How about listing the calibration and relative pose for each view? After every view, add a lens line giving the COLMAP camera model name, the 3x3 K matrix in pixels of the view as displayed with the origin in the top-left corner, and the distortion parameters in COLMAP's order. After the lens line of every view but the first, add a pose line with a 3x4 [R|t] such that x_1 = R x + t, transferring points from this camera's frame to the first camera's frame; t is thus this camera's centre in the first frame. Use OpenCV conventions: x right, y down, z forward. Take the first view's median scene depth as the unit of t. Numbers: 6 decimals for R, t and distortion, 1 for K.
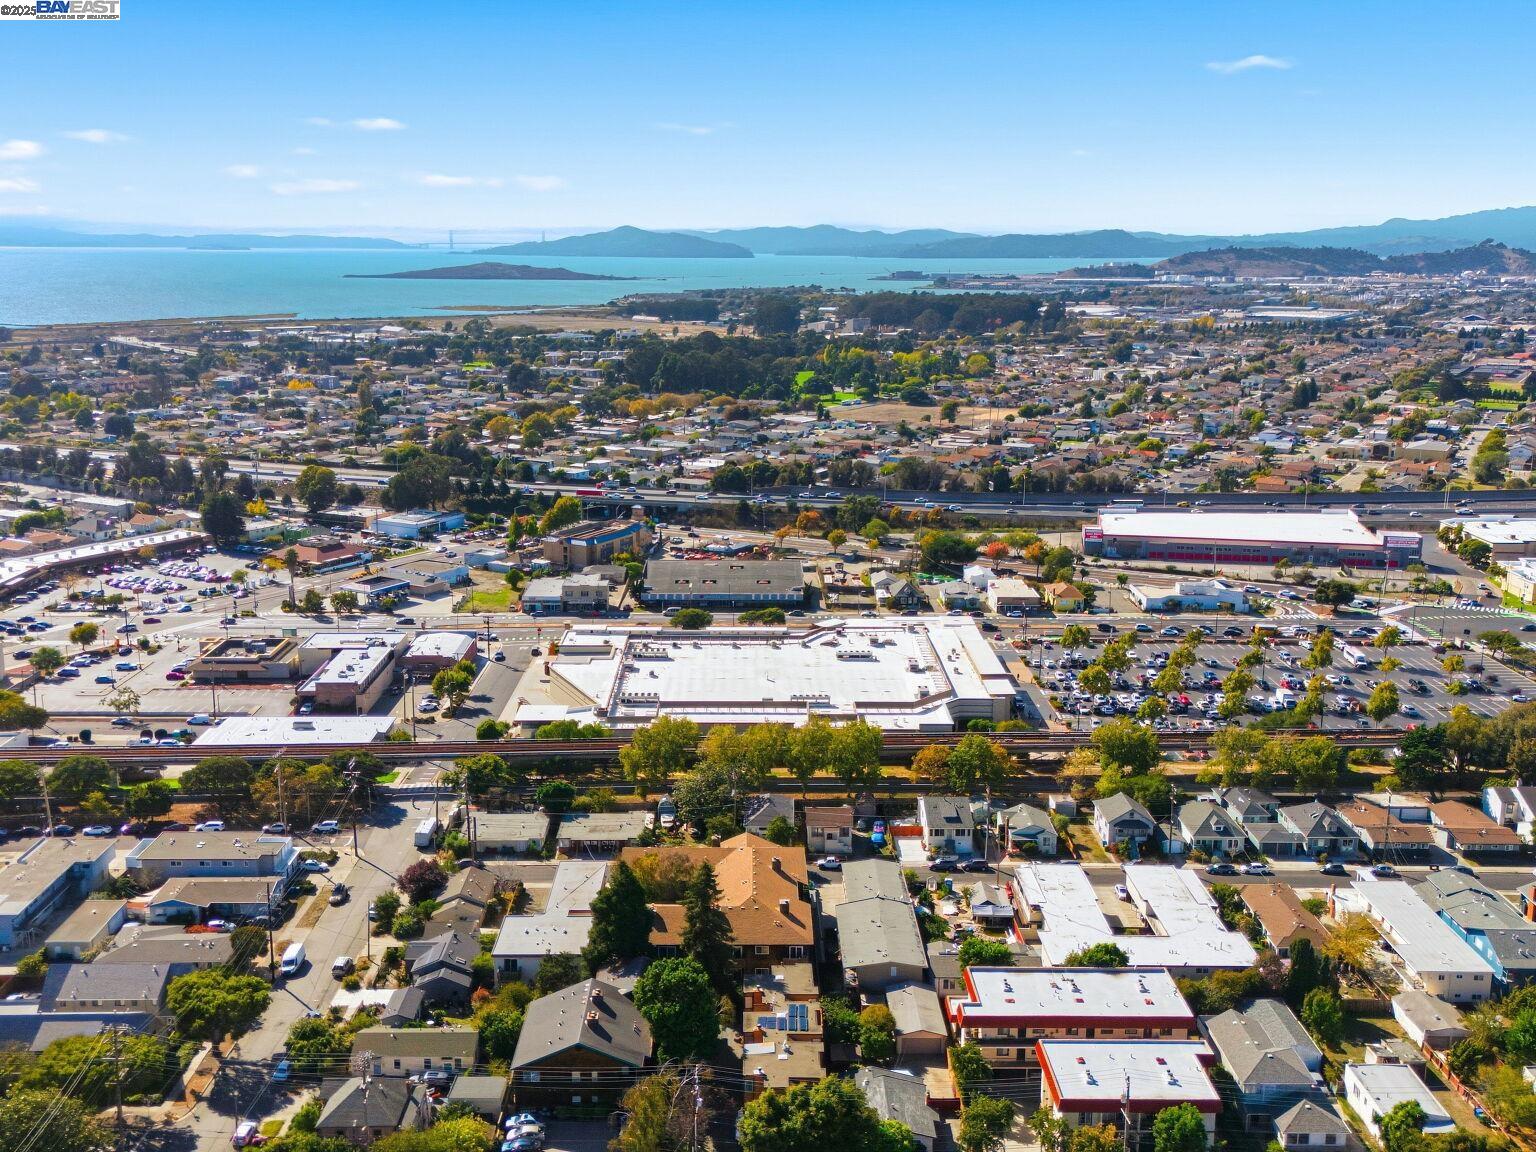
lens RADIAL K [[1495.7, 0, 761.8], [0, 1495.7, 575.1], [0, 0, 1]] dist [0.041320, 0.000000]
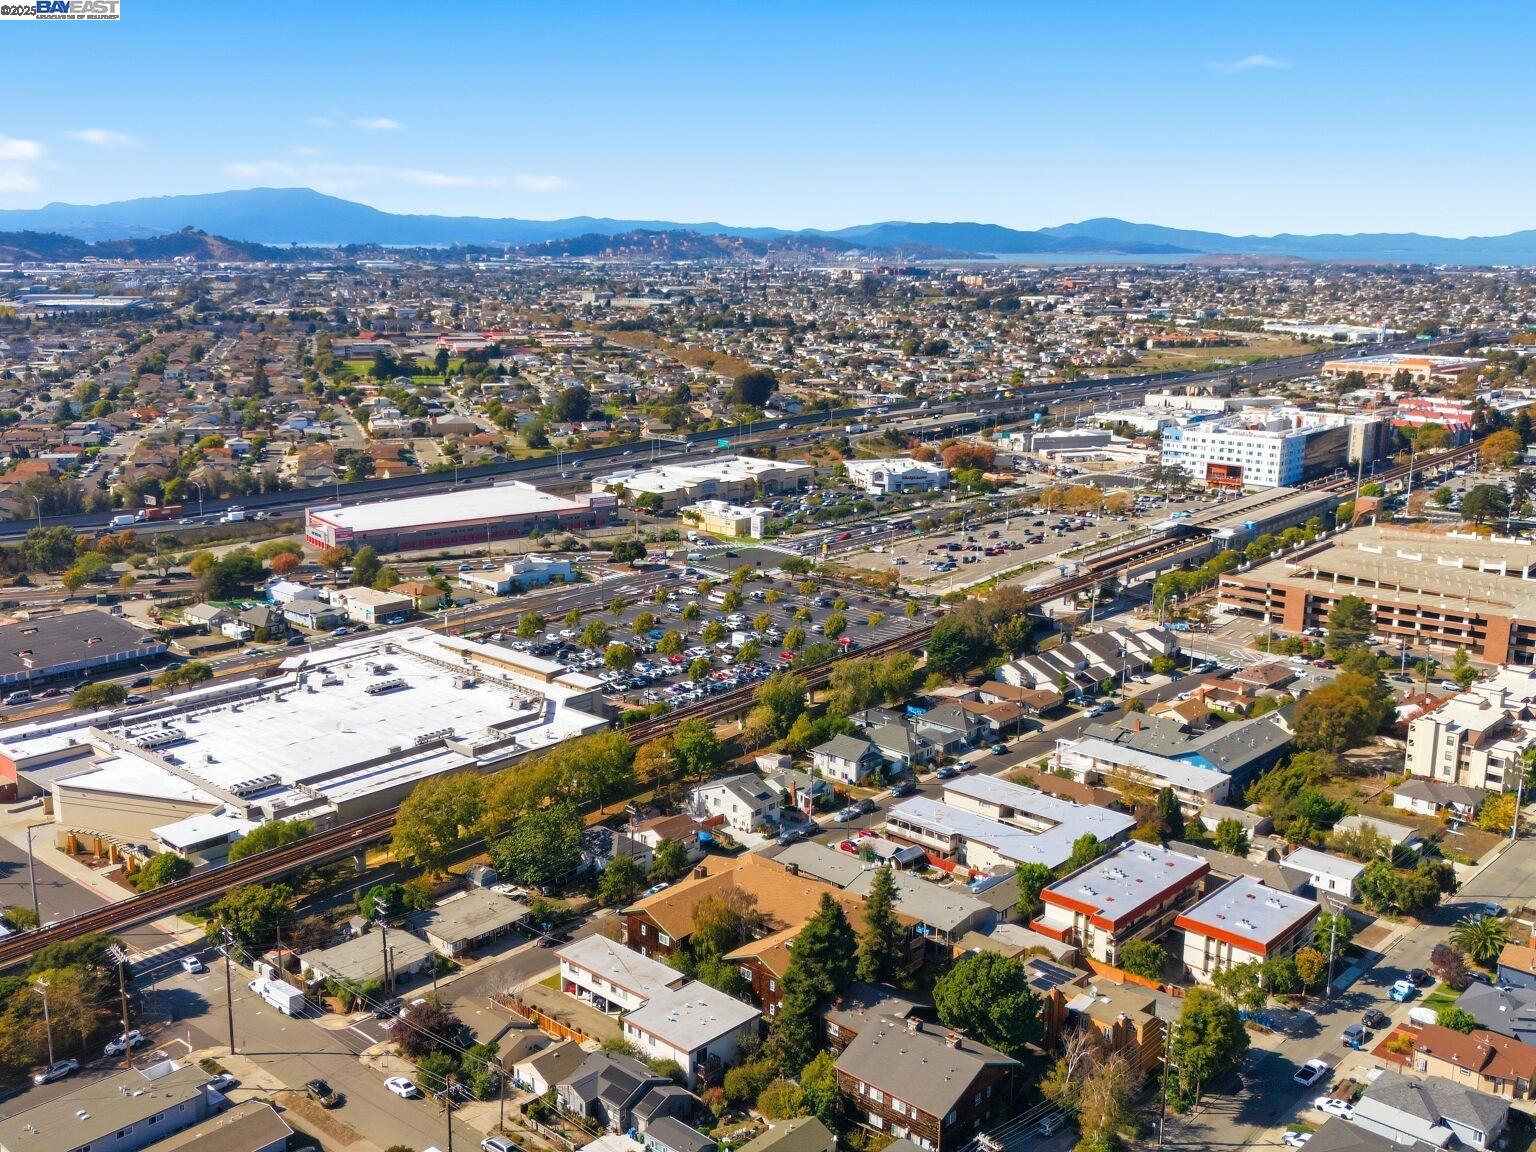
lens RADIAL K [[1495.7, 0, 762.4], [0, 1495.7, 578.0], [0, 0, 1]] dist [0.041320, 0.000000]
pose [[0.683787, -0.162620, 0.711330, -0.459958], [0.154865, 0.984984, 0.076314, -0.050024], [-0.713059, 0.057978, 0.698703, 0.219969]]
